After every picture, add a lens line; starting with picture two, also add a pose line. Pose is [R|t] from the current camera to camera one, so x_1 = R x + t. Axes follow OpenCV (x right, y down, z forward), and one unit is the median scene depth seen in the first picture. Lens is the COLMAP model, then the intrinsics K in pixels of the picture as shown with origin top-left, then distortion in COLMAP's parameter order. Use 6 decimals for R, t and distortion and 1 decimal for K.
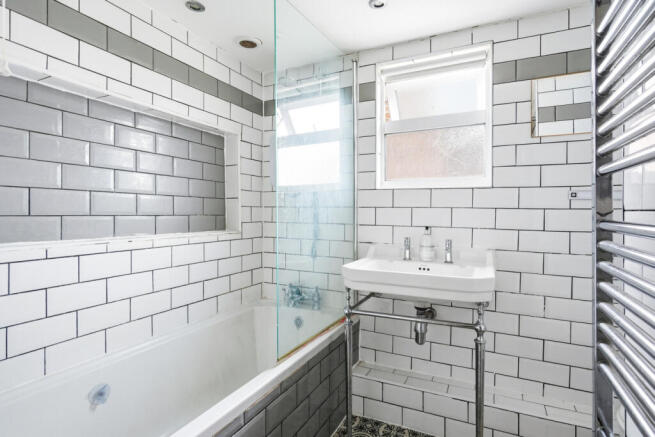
lens RADIAL K [[338.5, 0, 327.1], [0, 338.5, 215.8], [0, 0, 1]] dist [0.000436, 0.000042]
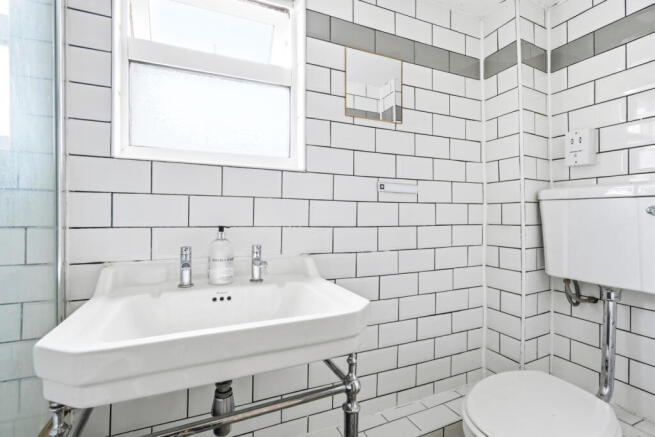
lens RADIAL K [[302.6, 0, 327.1], [0, 302.6, 216.0], [0, 0, 1]] dist [-0.013226, -0.000220]
pose [[0.640403, -0.005292, 0.768021, 0.002316], [0.006495, 0.999978, 0.001475, 0.013774], [-0.768012, 0.004044, 0.640423, 0.517090]]
